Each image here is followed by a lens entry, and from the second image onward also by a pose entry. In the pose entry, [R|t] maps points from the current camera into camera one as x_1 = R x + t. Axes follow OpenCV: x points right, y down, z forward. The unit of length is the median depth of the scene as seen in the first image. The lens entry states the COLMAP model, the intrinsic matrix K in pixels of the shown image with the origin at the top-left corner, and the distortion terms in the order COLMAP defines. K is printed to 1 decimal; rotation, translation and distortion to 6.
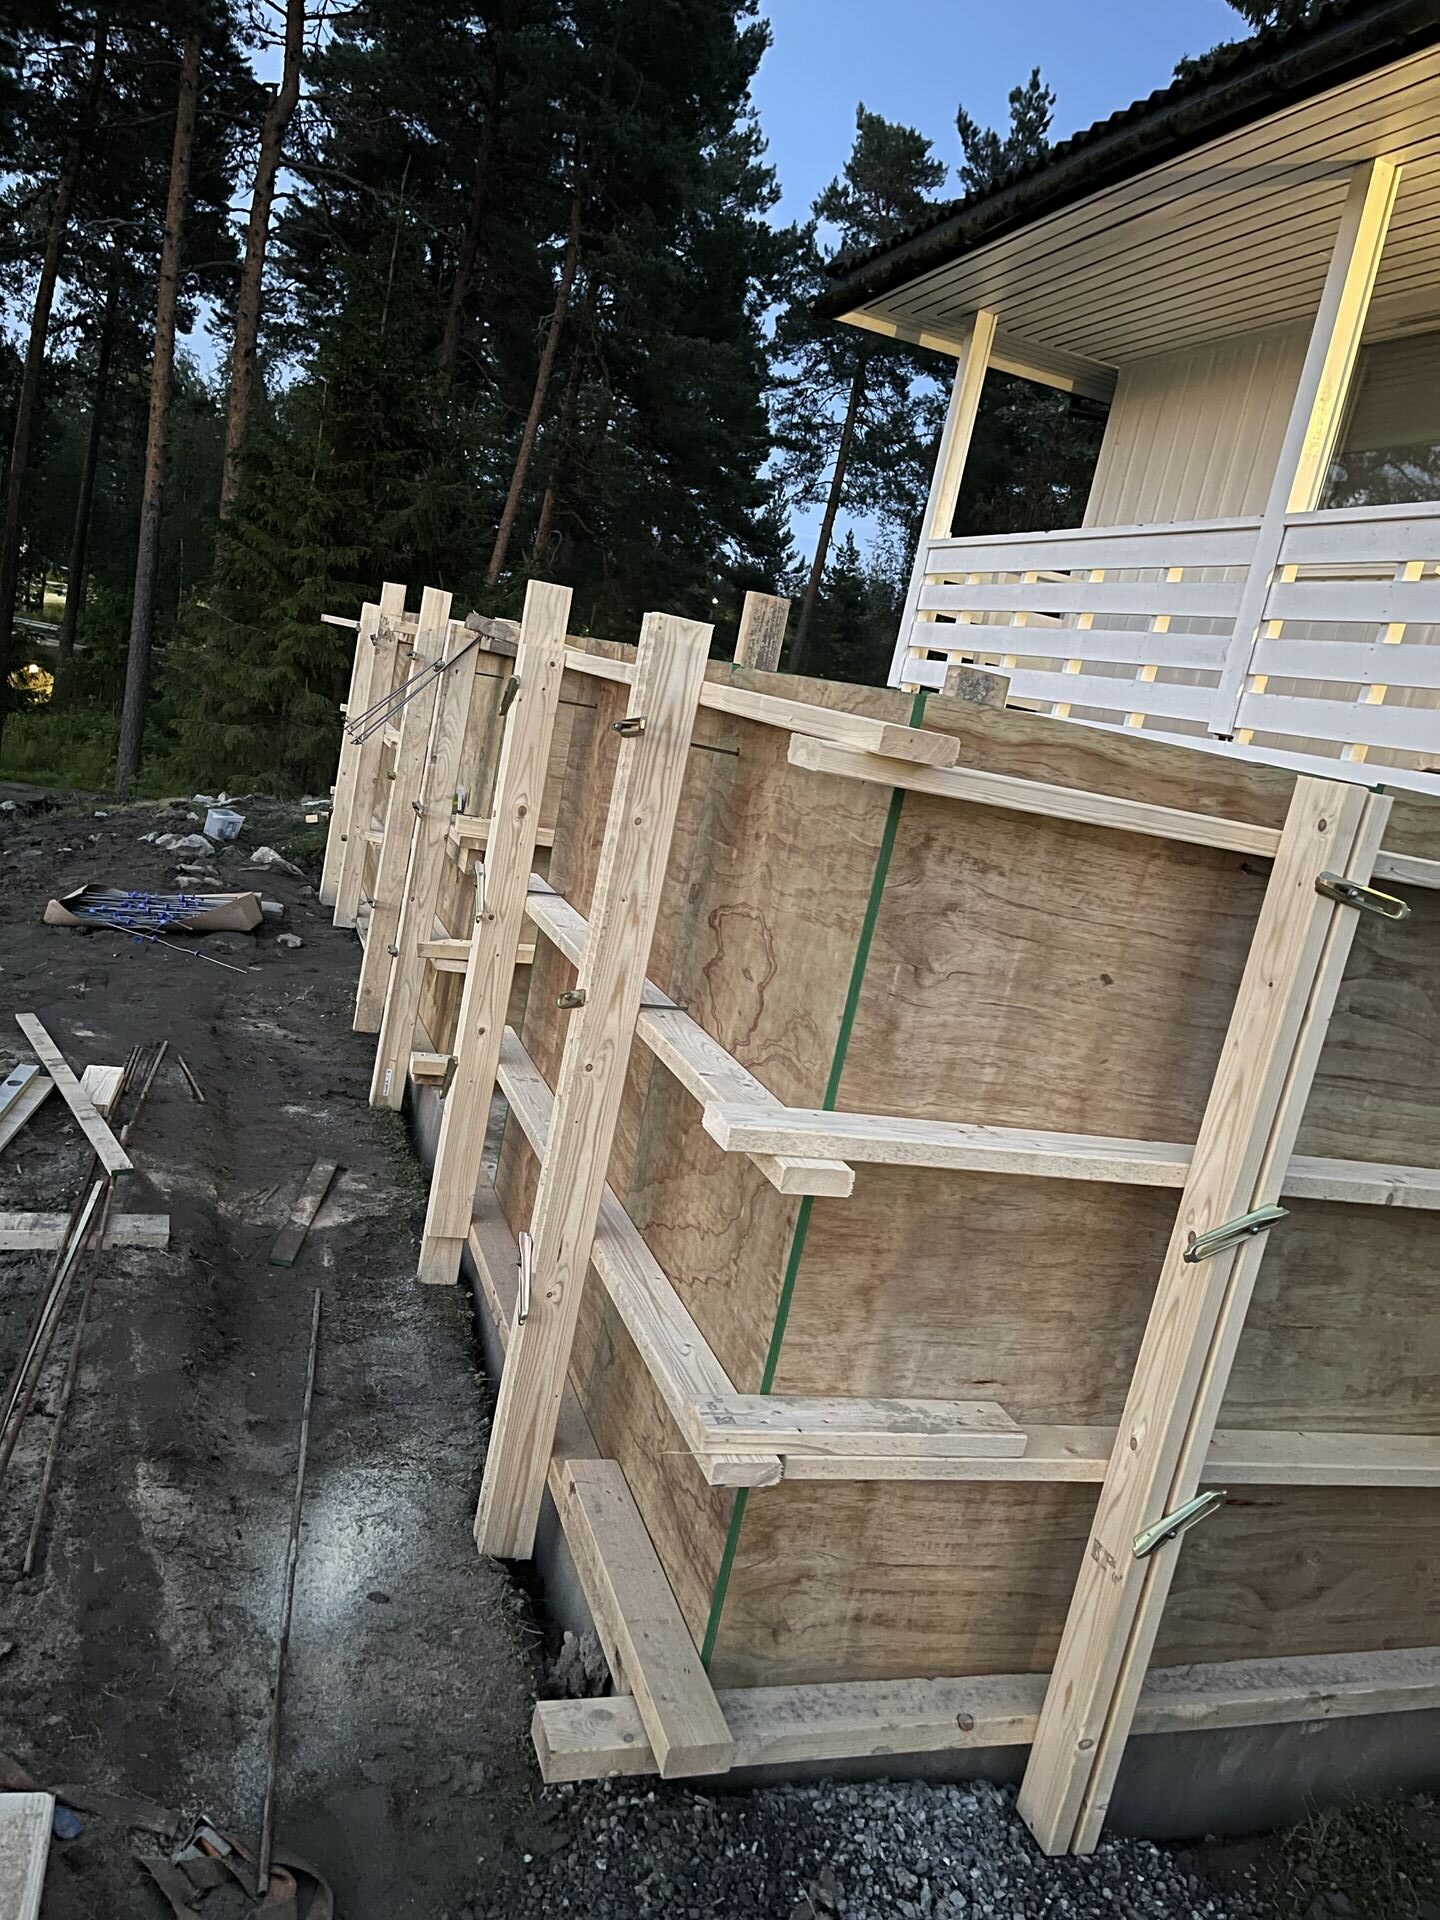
lens RADIAL K [[1446.6, 0, 720.0], [0, 1446.6, 960.0], [0, 0, 1]] dist [0.052093, -0.058911]
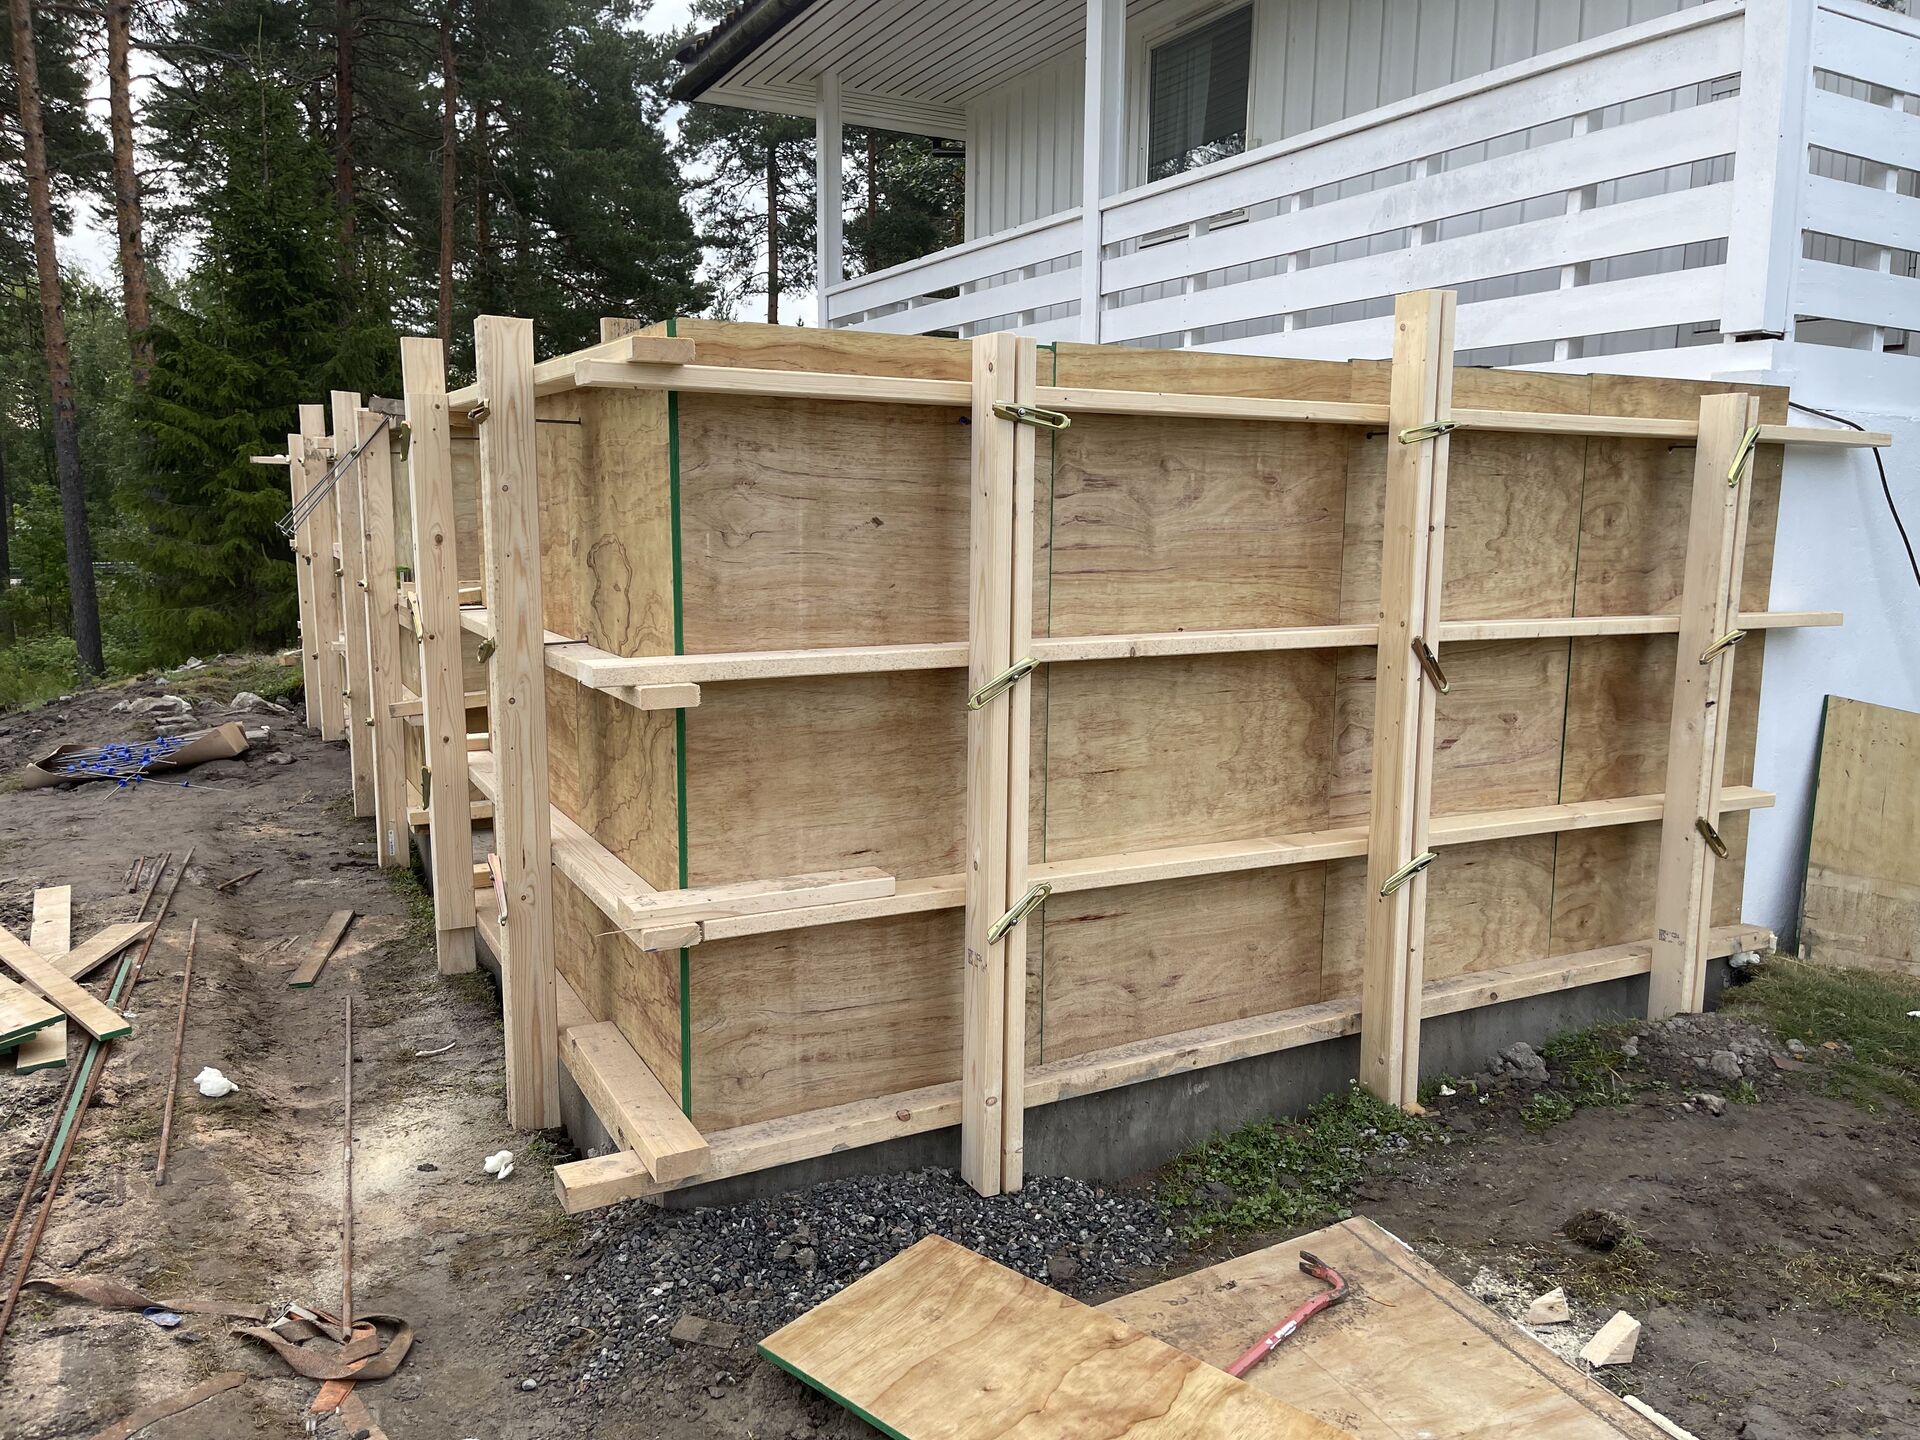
lens RADIAL K [[1446.6, 0, 966.4], [0, 1446.6, 732.1], [0, 0, 1]] dist [0.052093, -0.058911]
pose [[0.967947, -0.211536, 0.135394, 0.061977], [0.212983, 0.977048, 0.003875, 0.102879], [-0.133106, 0.025086, 0.990784, -0.145910]]
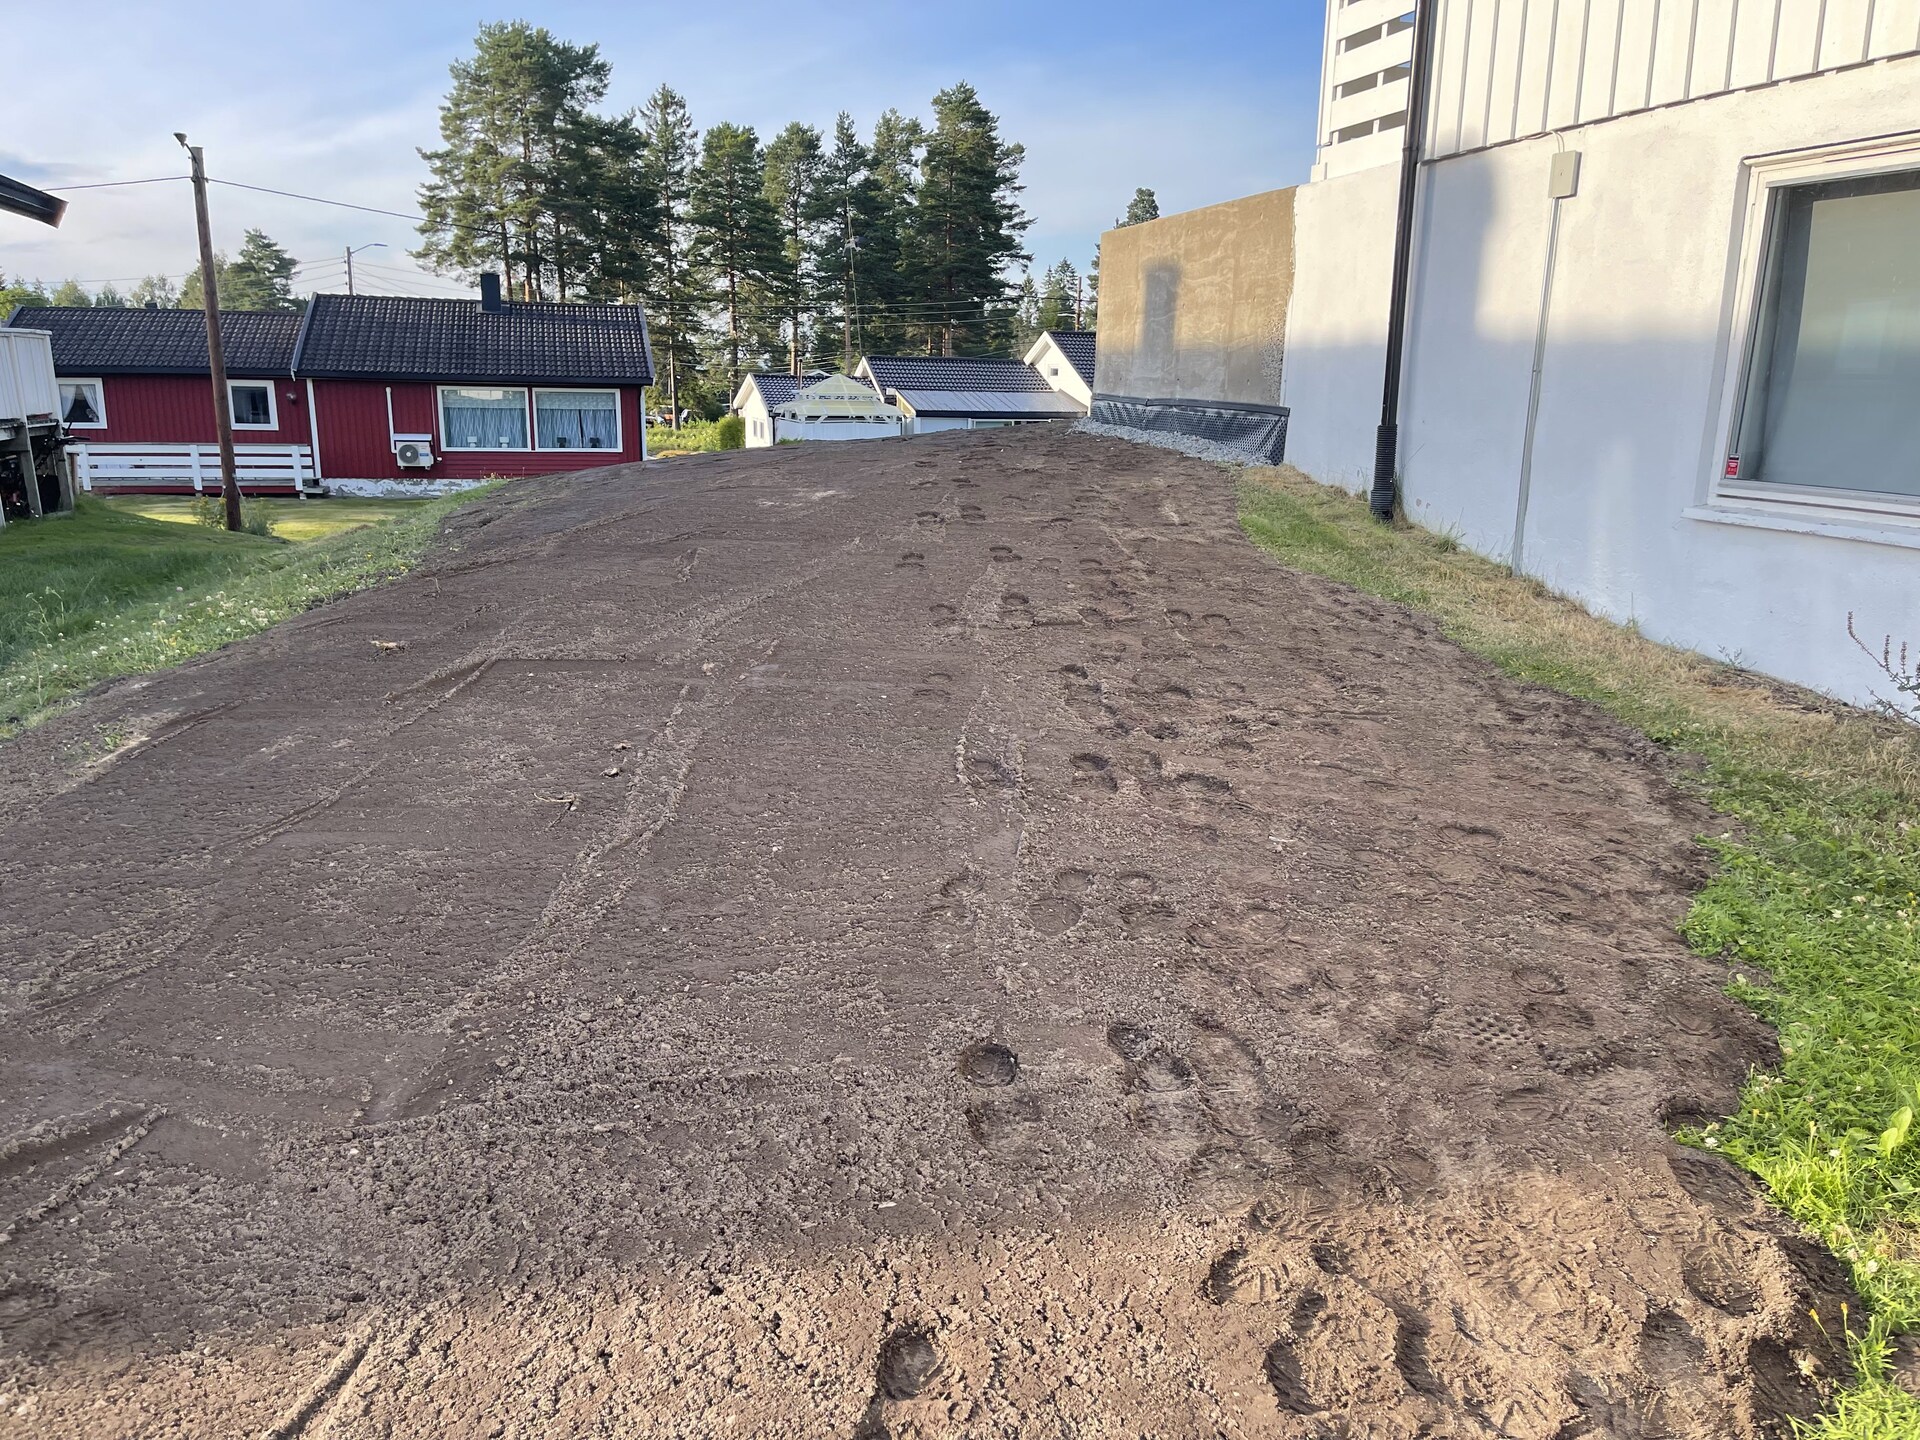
lens RADIAL K [[1443.9, 0, 960.0], [0, 1443.9, 720.0], [0, 0, 1]] dist [0.088756, -0.130916]
pose [[-0.029267, 0.029627, -0.999132, 2.638356], [-0.193931, 0.980399, 0.034752, 0.713132], [0.980578, 0.194780, -0.022948, 0.433692]]
